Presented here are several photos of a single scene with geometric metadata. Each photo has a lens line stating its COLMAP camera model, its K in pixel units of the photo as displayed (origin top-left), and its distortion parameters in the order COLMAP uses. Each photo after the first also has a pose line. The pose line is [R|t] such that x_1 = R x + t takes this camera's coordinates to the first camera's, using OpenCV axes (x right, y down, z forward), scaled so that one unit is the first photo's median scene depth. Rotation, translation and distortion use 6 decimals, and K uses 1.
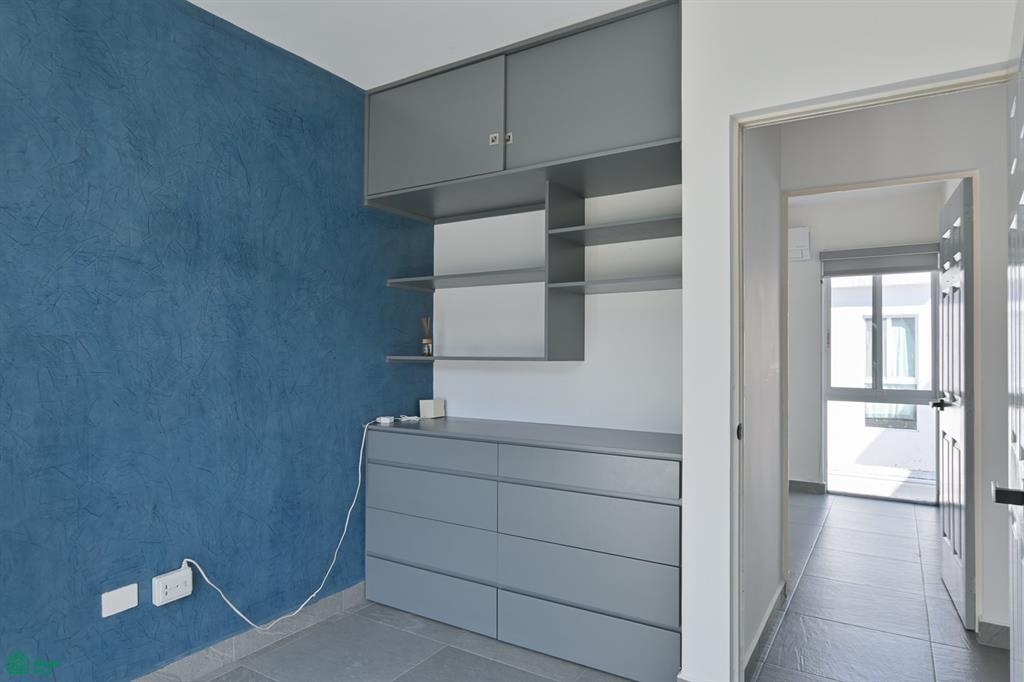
lens RADIAL K [[607.7, 0, 517.3], [0, 607.7, 341.5], [0, 0, 1]] dist [-0.000416, 0.001614]
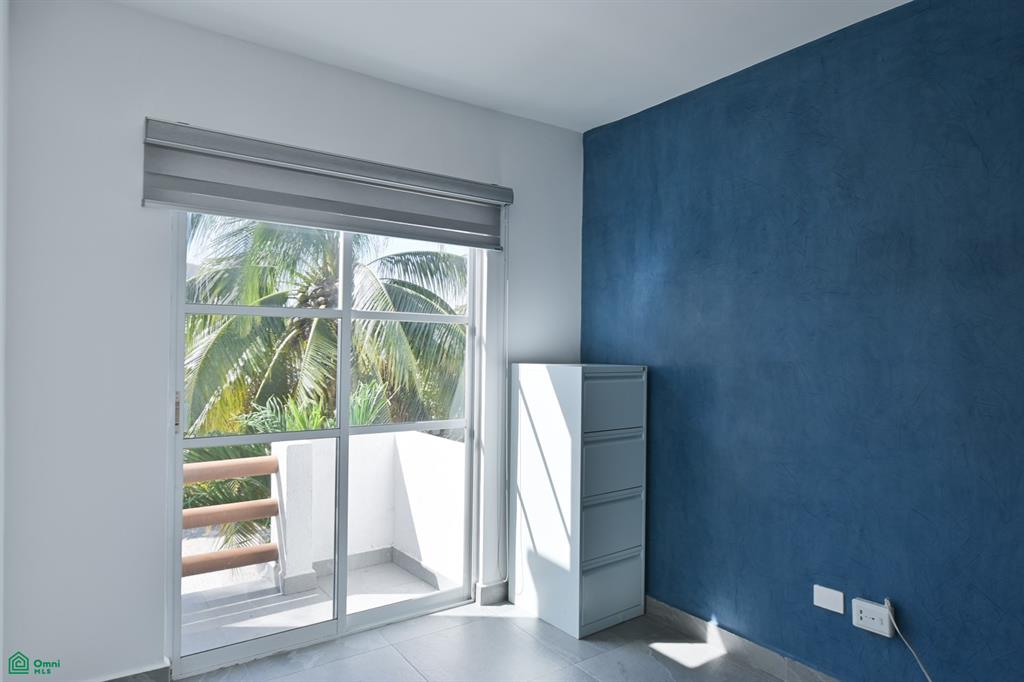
lens RADIAL K [[607.7, 0, 509.1], [0, 607.7, 341.8], [0, 0, 1]] dist [-0.000416, 0.001614]
pose [[-0.380036, -0.017453, -0.924807, 0.427530], [0.005096, 0.999767, -0.020962, -0.019043], [0.924958, -0.012679, -0.379859, 0.619943]]
